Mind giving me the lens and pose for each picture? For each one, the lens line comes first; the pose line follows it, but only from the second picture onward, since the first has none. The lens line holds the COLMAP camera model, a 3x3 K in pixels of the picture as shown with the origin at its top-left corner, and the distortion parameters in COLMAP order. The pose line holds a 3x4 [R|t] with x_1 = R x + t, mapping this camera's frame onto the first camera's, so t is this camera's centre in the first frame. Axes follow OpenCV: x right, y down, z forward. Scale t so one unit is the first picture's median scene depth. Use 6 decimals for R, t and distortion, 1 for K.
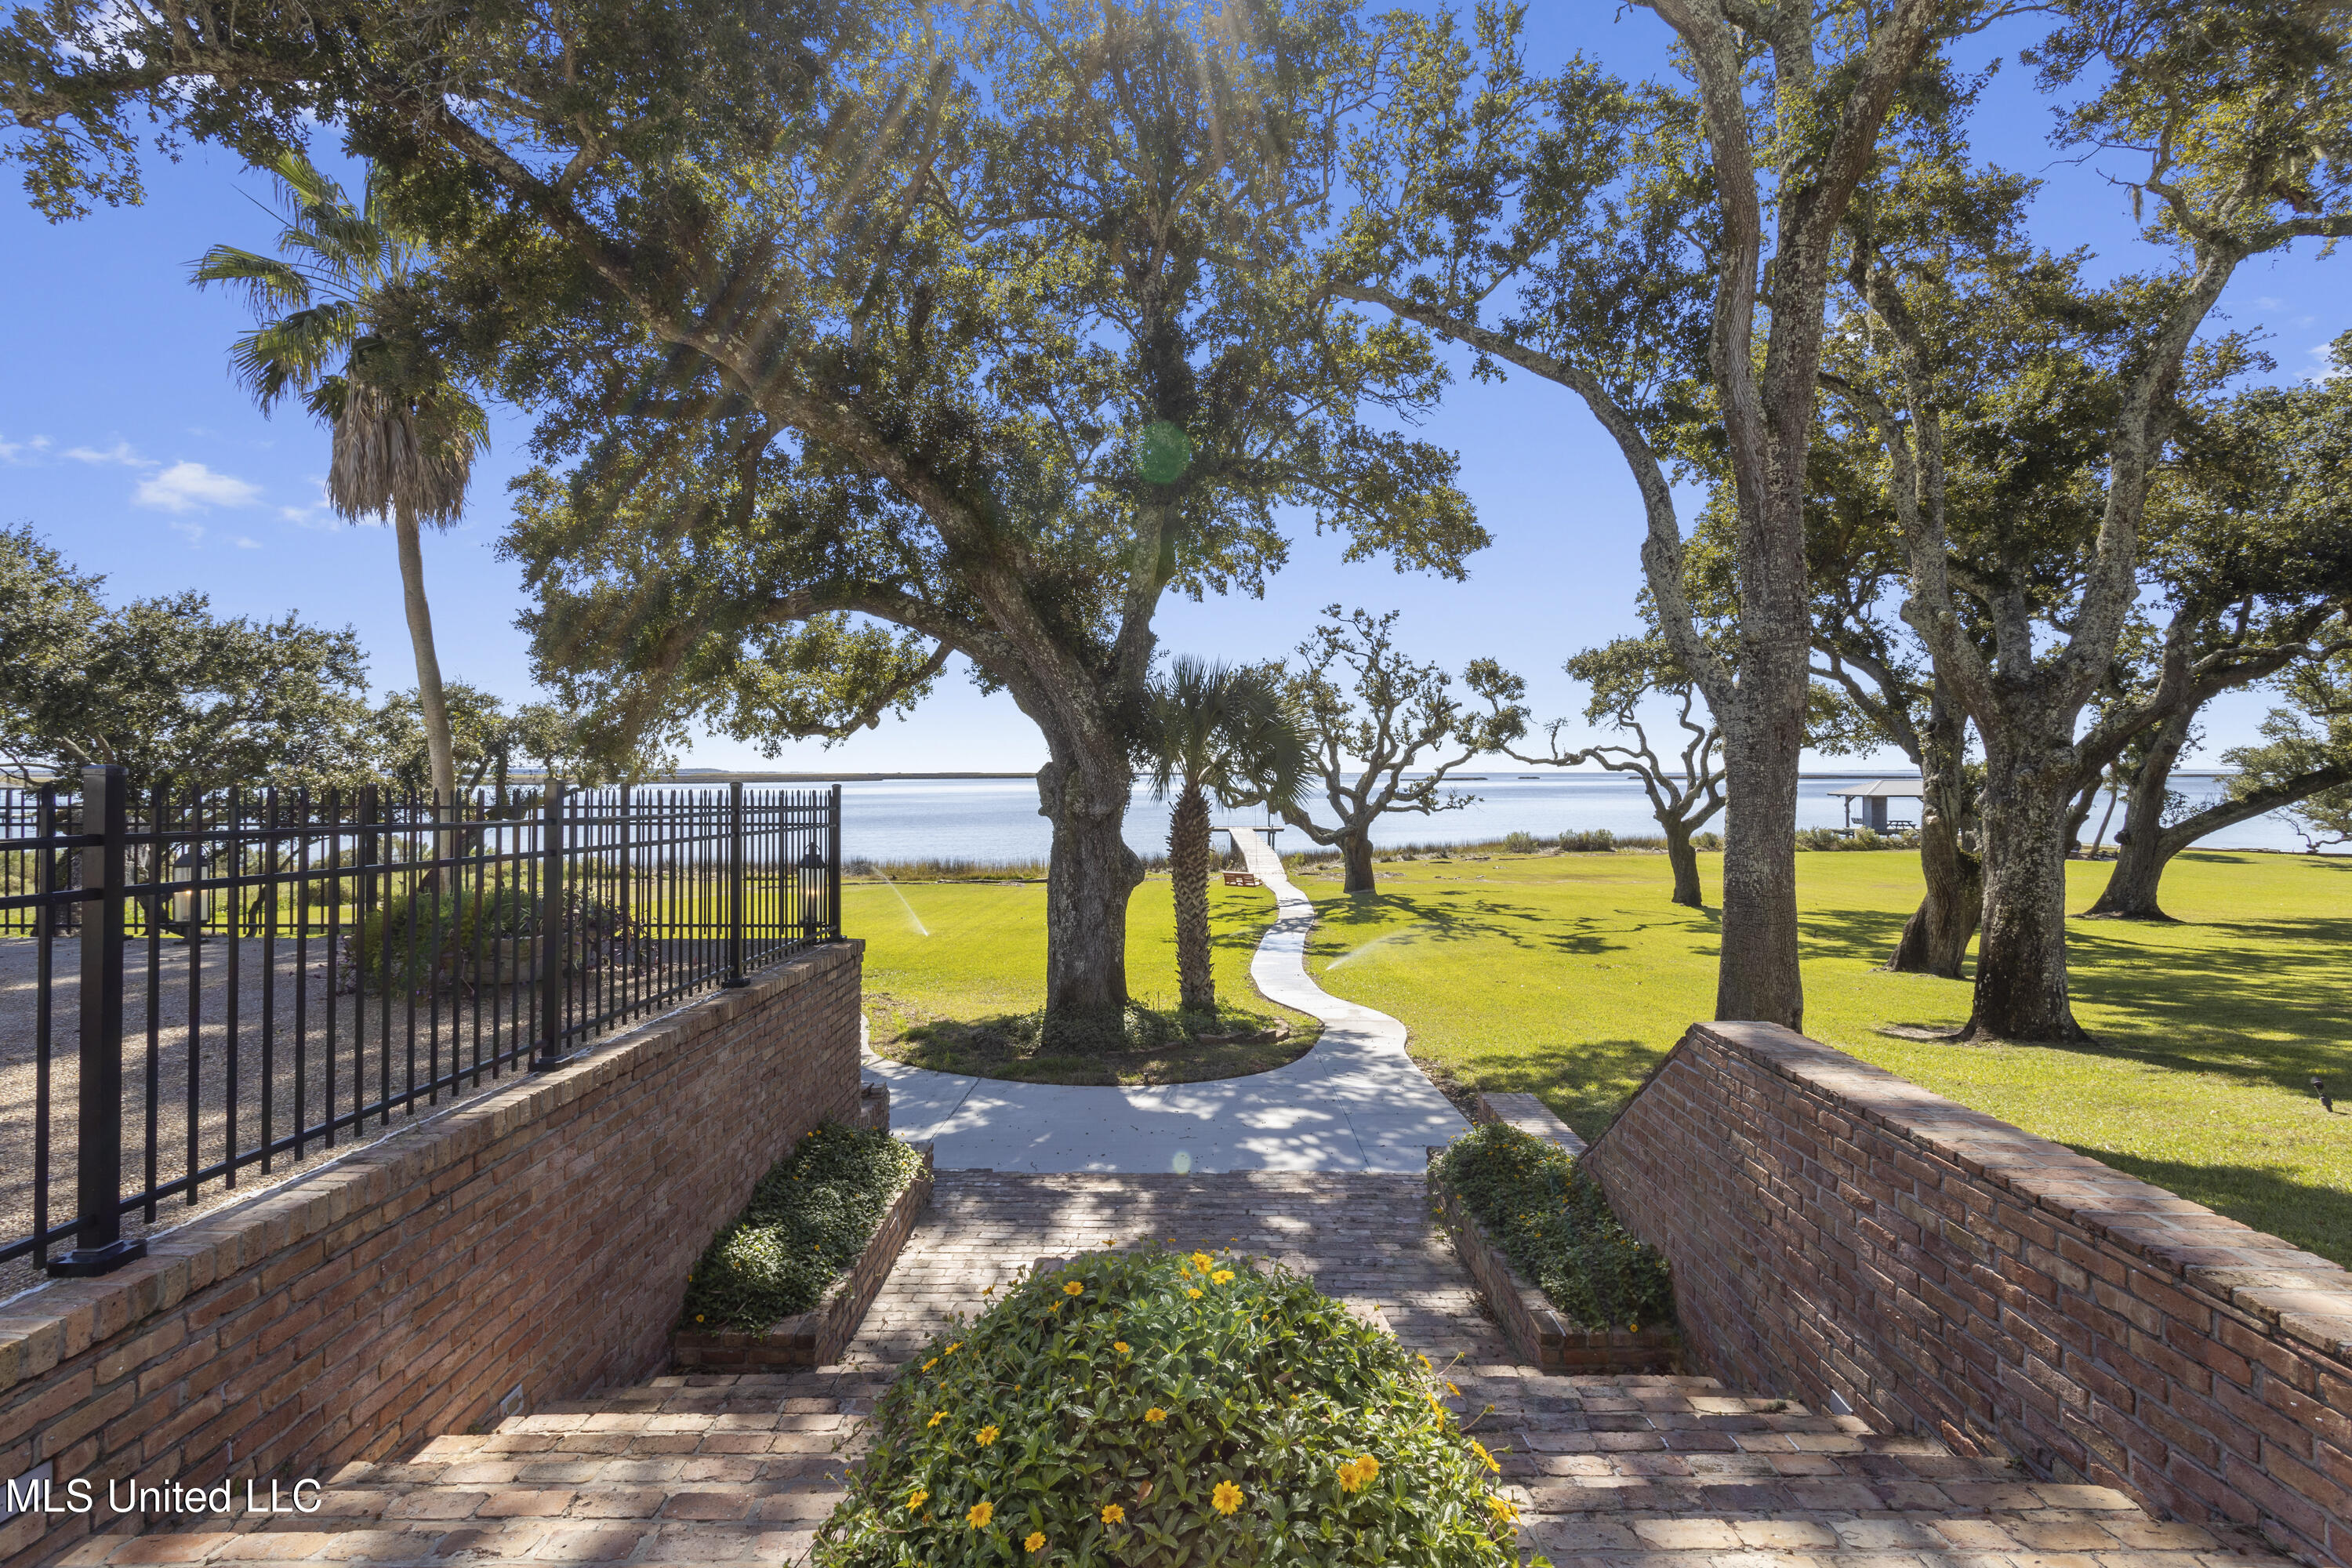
lens RADIAL K [[1138.7, 0, 1178.7], [0, 1138.7, 793.1], [0, 0, 1]] dist [-0.000493, 0.002180]
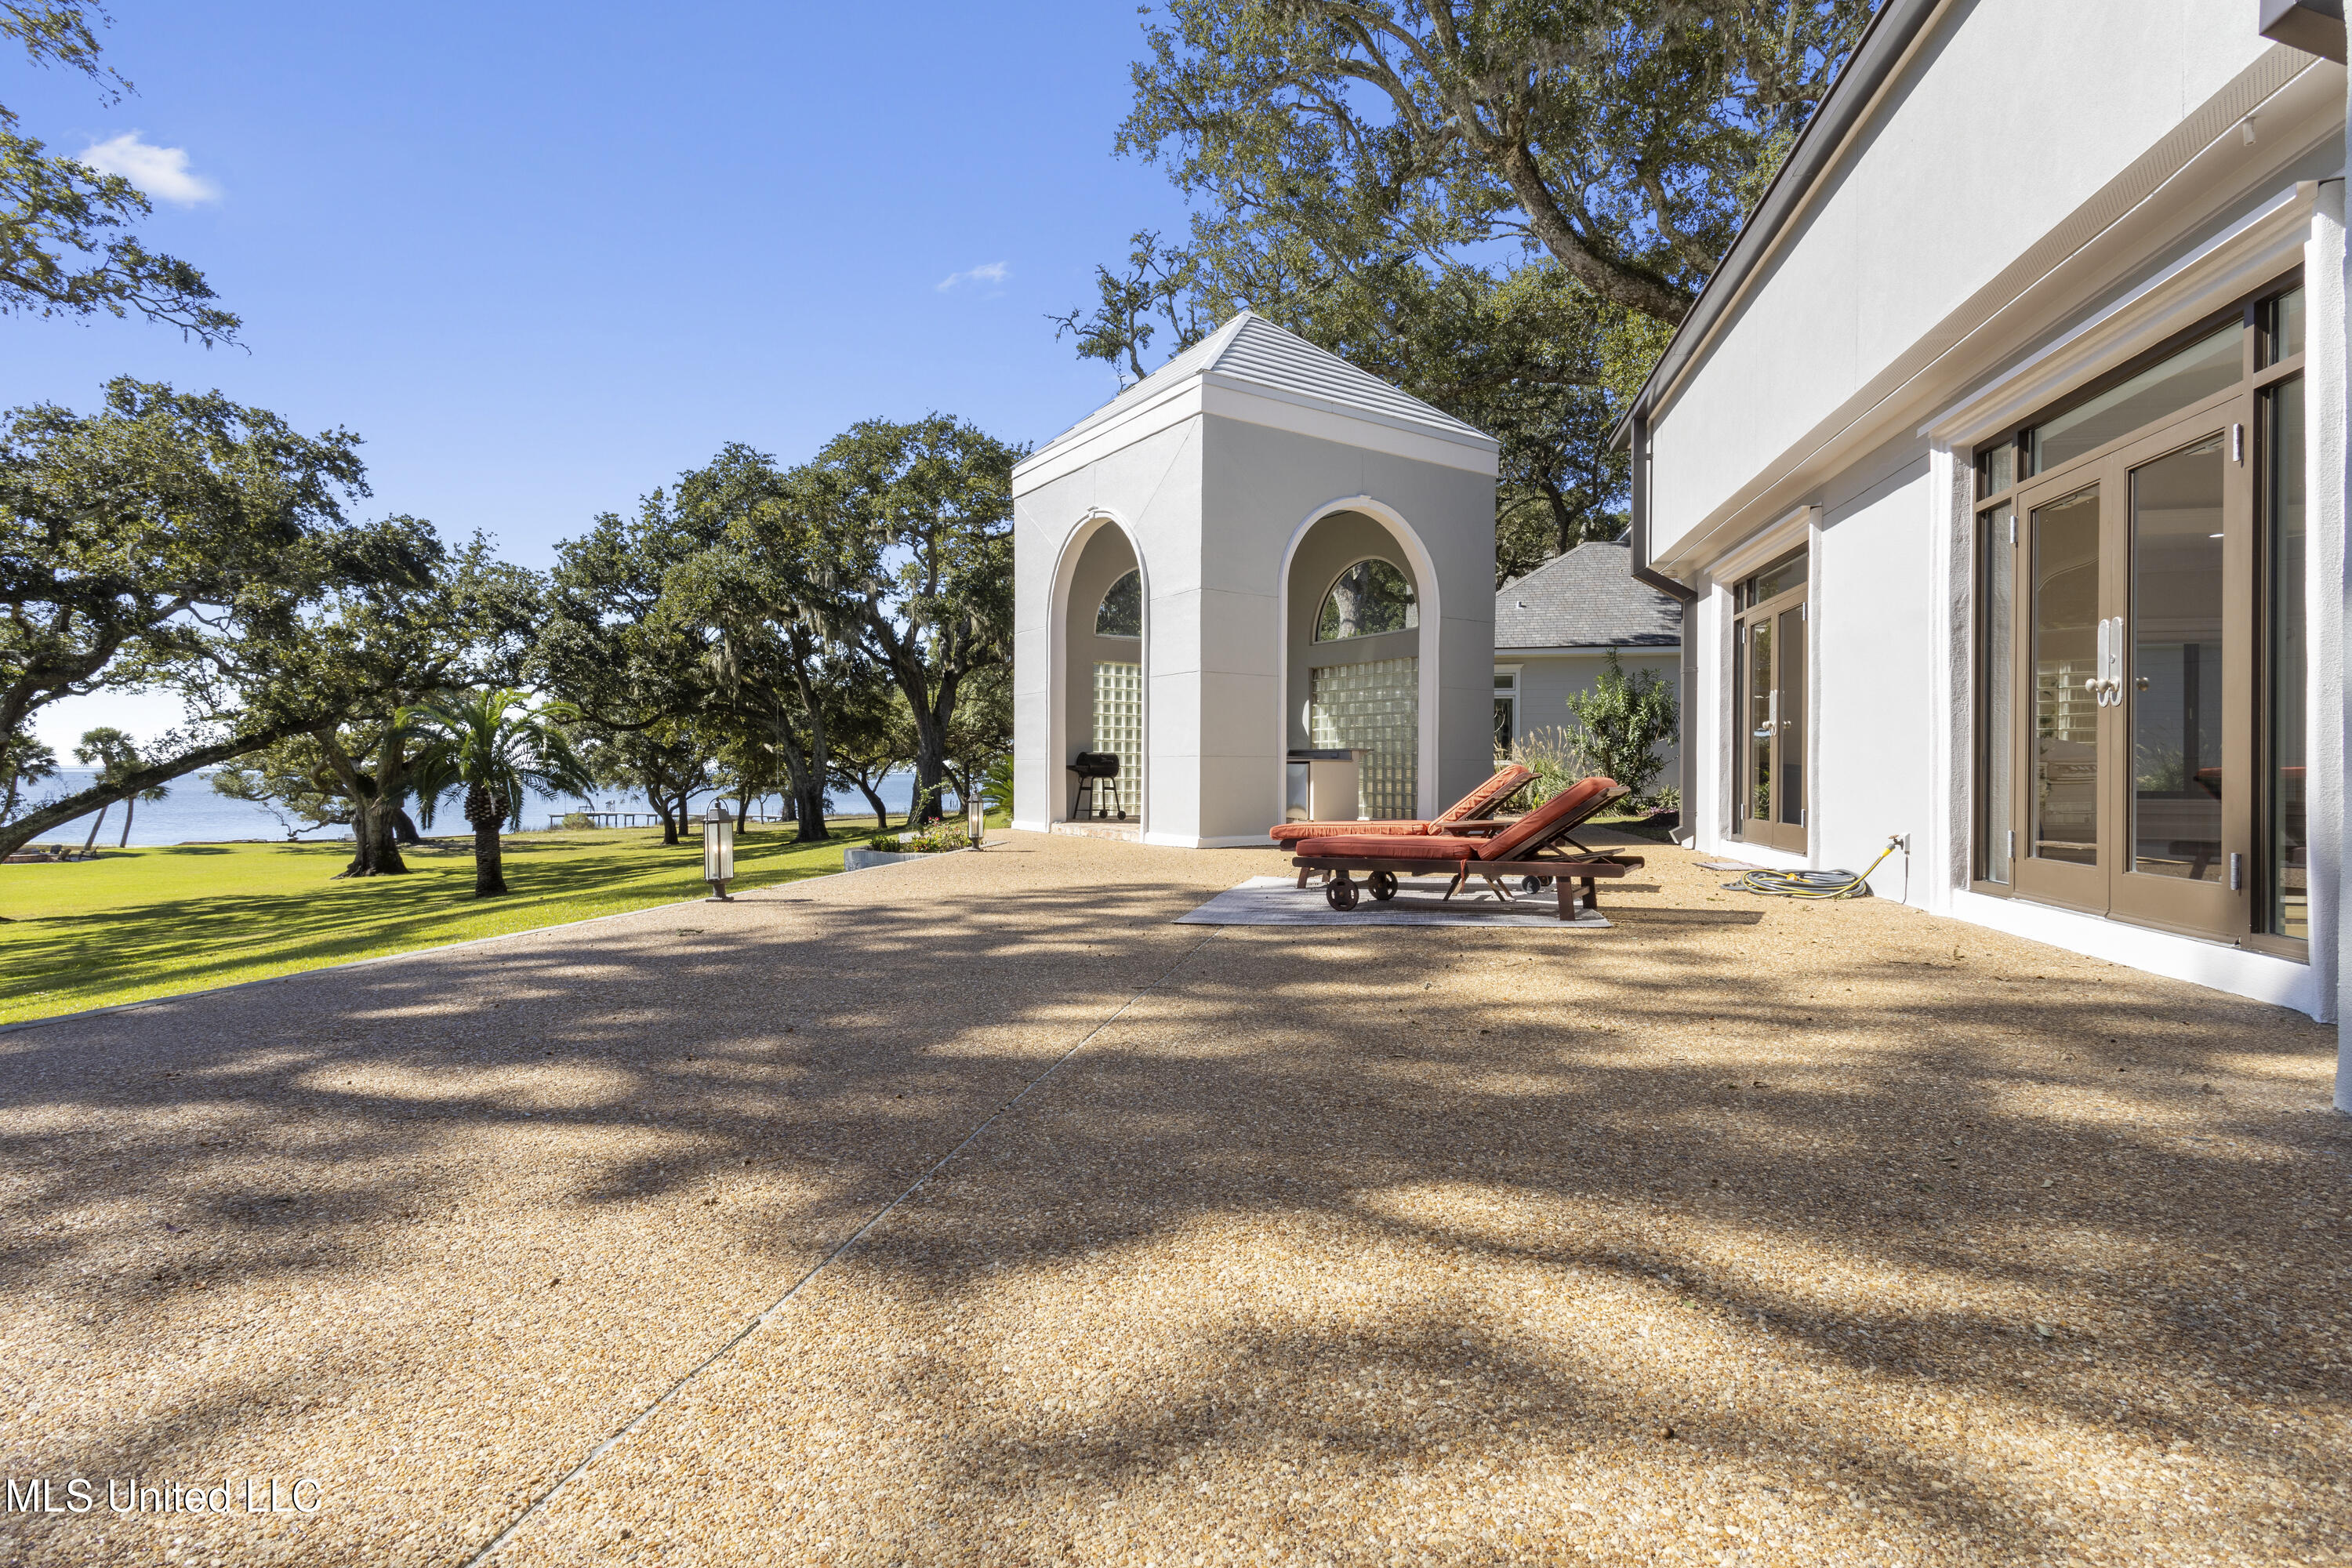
lens RADIAL K [[1138.7, 0, 1177.4], [0, 1138.7, 768.9], [0, 0, 1]] dist [-0.000493, 0.002180]
pose [[0.211306, 0.004765, 0.977408, 0.121250], [0.013175, 0.999883, -0.007723, 0.001398], [-0.977331, 0.014510, 0.211219, -0.204984]]
